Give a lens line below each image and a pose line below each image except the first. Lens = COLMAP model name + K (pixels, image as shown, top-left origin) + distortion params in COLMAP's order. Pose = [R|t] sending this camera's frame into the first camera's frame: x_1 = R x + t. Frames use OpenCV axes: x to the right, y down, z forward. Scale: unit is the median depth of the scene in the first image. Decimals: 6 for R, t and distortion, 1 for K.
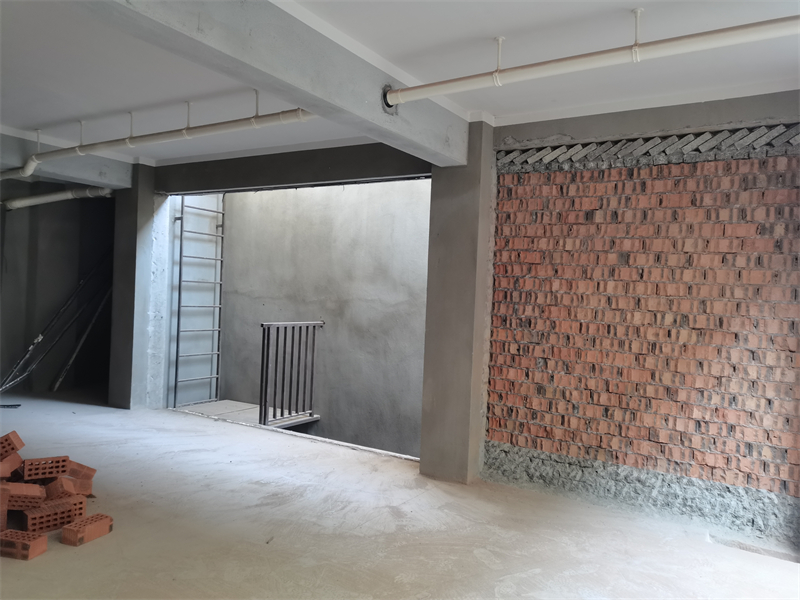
lens RADIAL K [[606.7, 0, 401.0], [0, 606.7, 301.5], [0, 0, 1]] dist [0.049495, -0.030057]
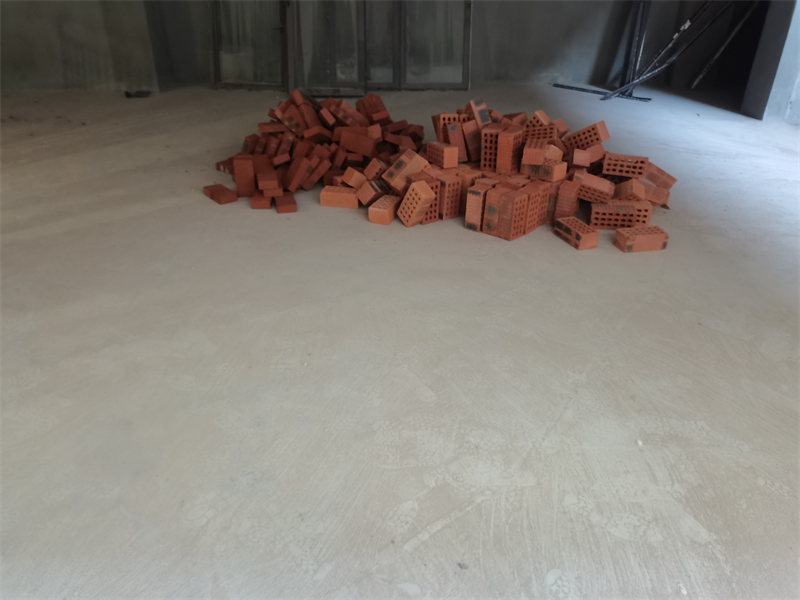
lens RADIAL K [[606.7, 0, 398.6], [0, 606.7, 303.4], [0, 0, 1]] dist [0.049495, -0.030057]
pose [[0.544525, 0.370977, -0.752243, 0.014935], [0.007571, 0.894657, 0.446691, 0.019307], [0.838711, -0.248929, 0.484354, 0.108373]]
